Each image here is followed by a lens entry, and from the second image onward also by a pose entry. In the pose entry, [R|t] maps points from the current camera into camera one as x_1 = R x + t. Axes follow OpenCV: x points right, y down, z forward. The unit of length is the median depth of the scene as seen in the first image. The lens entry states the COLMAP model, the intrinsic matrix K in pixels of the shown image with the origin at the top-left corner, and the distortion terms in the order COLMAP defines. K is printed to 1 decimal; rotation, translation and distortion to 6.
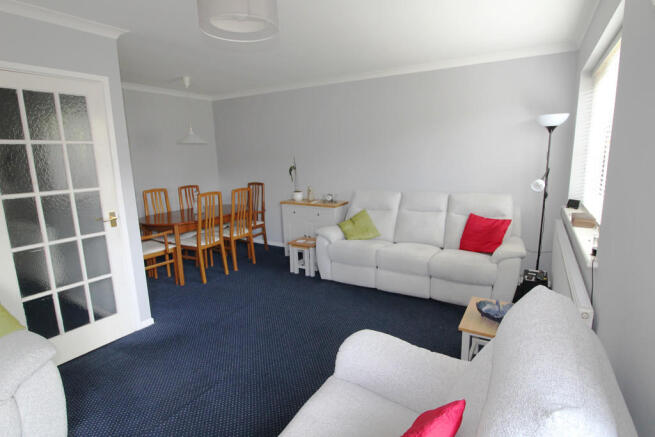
lens RADIAL K [[343.8, 0, 327.5], [0, 343.8, 218.5], [0, 0, 1]] dist [0.002789, 0.000268]
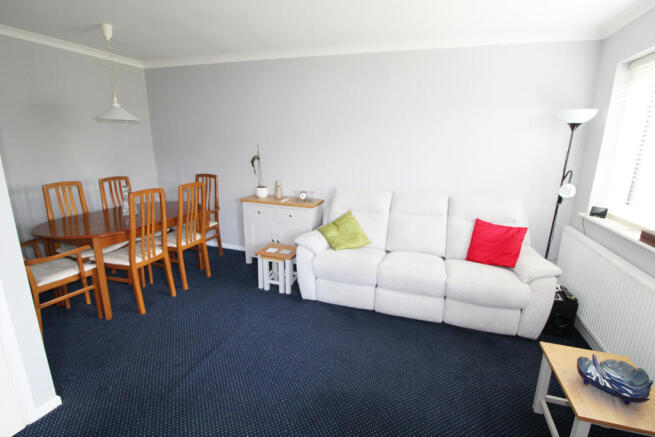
lens RADIAL K [[306.5, 0, 327.5], [0, 306.5, 218.5], [0, 0, 1]] dist [0.000467, -0.012219]
pose [[0.975775, -0.008443, 0.218615, -0.109451], [-0.002814, 0.998688, 0.051130, -0.046742], [-0.218760, -0.050507, 0.974471, 0.277291]]
